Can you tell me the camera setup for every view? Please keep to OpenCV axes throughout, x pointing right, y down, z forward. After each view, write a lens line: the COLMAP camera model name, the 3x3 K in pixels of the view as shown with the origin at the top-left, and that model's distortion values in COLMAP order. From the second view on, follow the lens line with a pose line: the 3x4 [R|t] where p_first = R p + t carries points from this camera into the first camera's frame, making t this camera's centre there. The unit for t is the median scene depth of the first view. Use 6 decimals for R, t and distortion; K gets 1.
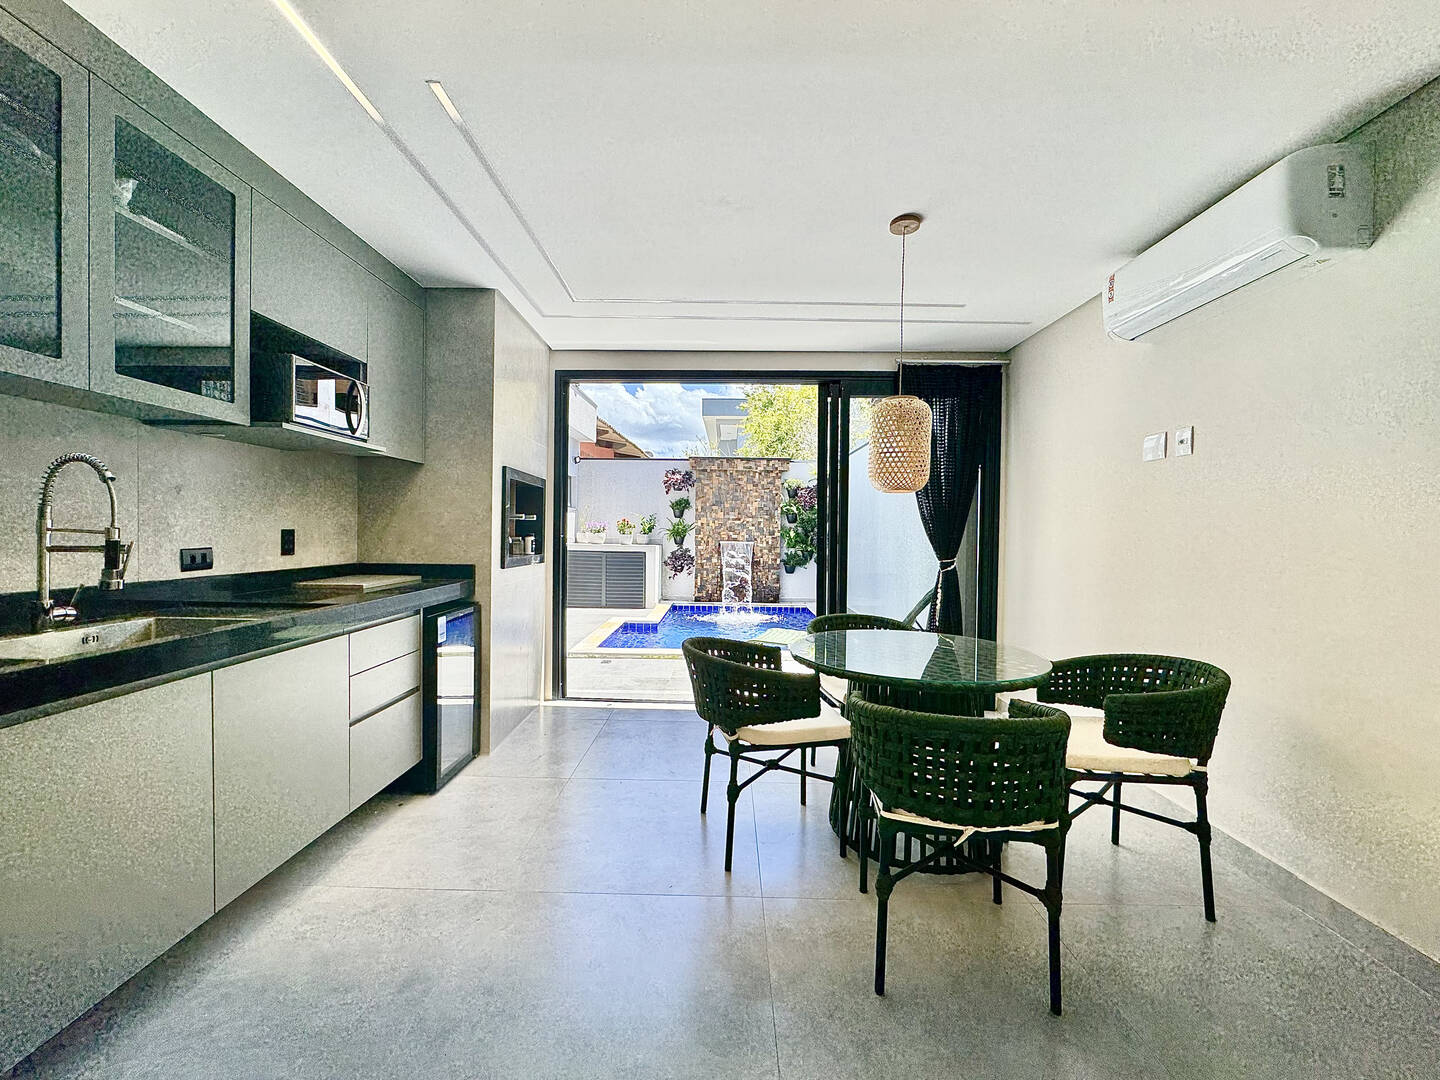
lens RADIAL K [[578.0, 0, 728.0], [0, 578.0, 540.5], [0, 0, 1]] dist [-0.006997, 0.001423]
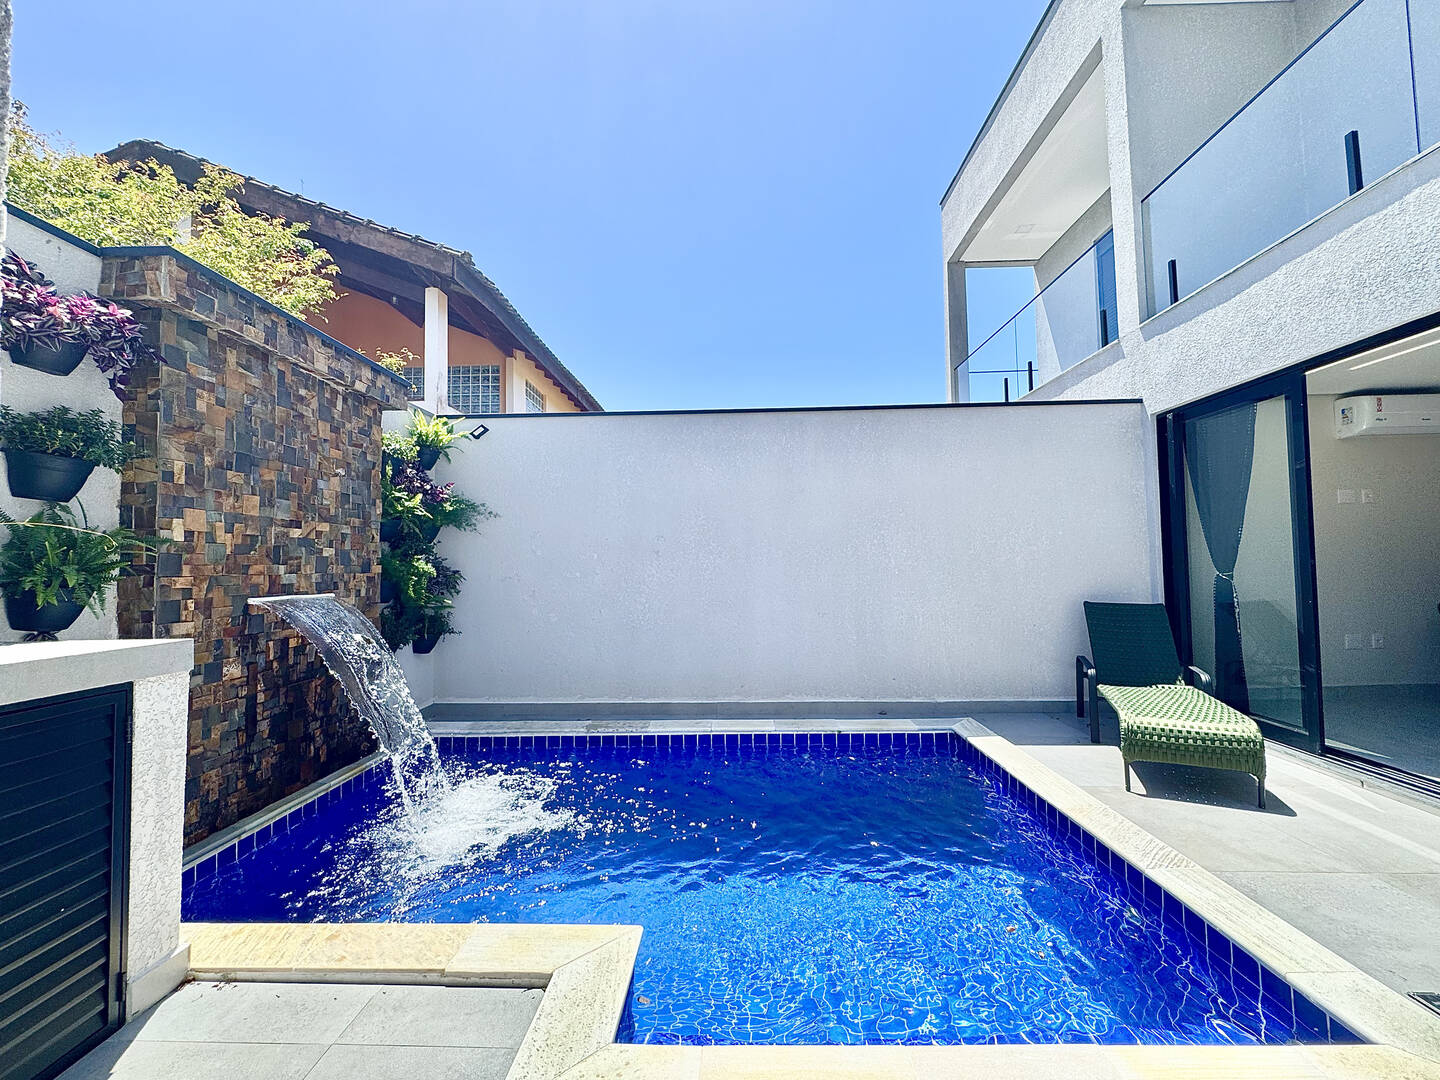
lens RADIAL K [[578.0, 0, 722.9], [0, 578.0, 543.9], [0, 0, 1]] dist [-0.006997, 0.001423]
pose [[0.014505, 0.026391, 0.999546, -0.293916], [0.032263, 0.999119, -0.026848, -0.010307], [-0.999374, 0.032638, 0.013641, 0.771351]]
